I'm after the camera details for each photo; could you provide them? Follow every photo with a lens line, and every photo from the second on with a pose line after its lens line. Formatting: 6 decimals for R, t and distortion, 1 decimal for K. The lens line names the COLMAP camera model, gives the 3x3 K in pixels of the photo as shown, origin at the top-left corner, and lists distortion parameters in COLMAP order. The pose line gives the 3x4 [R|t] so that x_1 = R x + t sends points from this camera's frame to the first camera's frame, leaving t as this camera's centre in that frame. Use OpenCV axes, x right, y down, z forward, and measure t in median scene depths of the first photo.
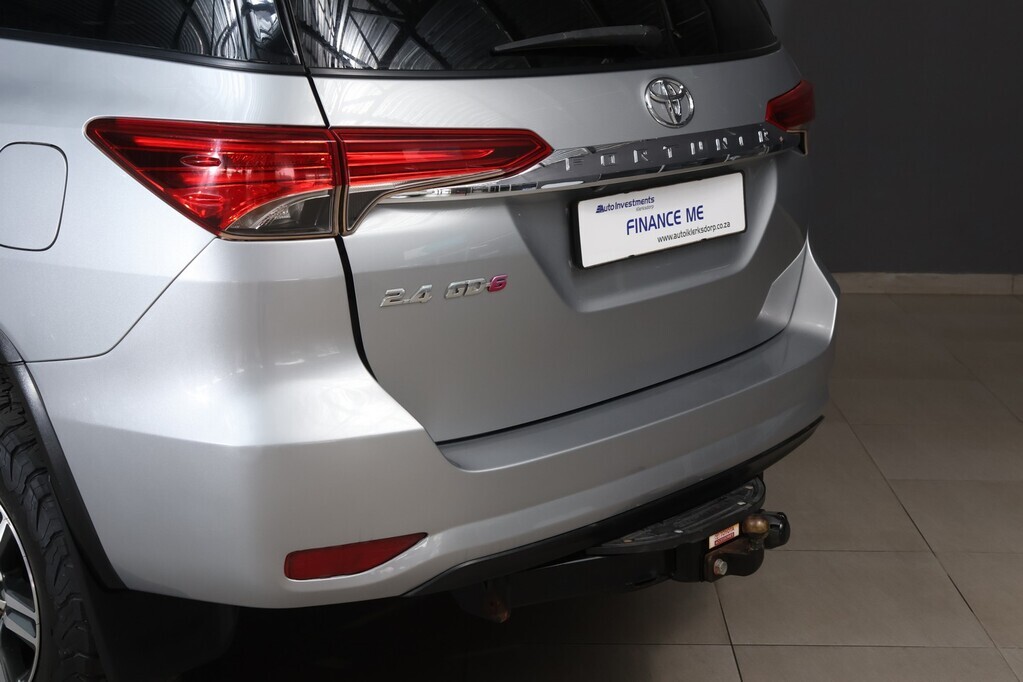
lens RADIAL K [[1633.6, 0, 507.8], [0, 1633.6, 345.5], [0, 0, 1]] dist [-0.049543, 0.000000]
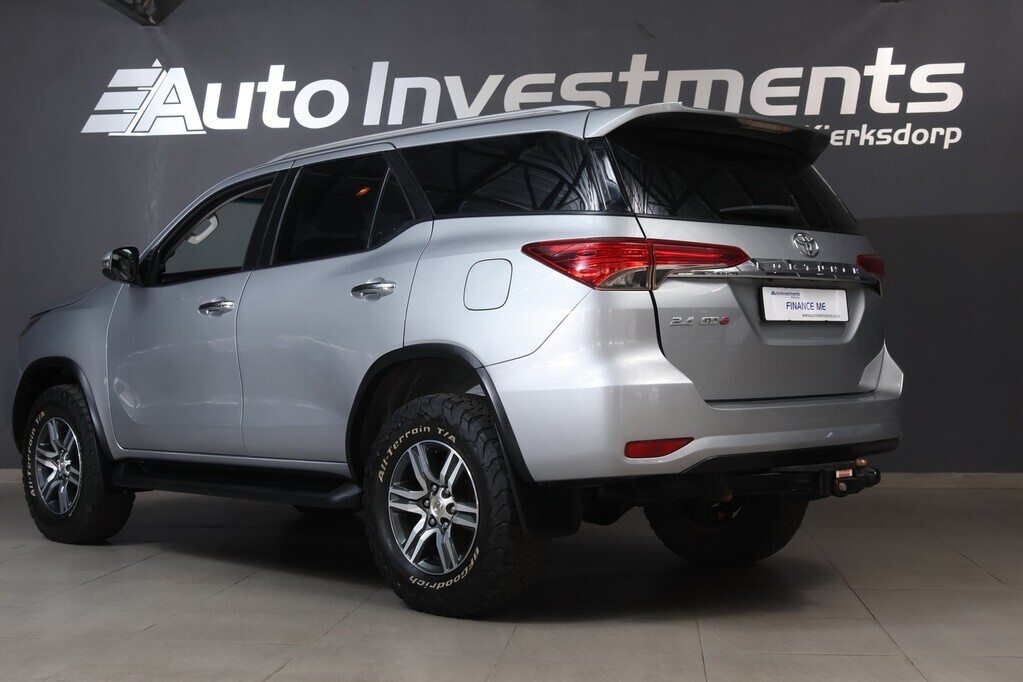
lens RADIAL K [[1575.7, 0, 489.7], [0, 1575.7, 327.2], [0, 0, 1]] dist [-0.046179, 0.000000]
pose [[0.996768, -0.008984, -0.079833, -0.127728], [-0.011588, 0.967259, -0.253528, 0.423784], [0.079497, 0.253634, 0.964028, -0.814100]]
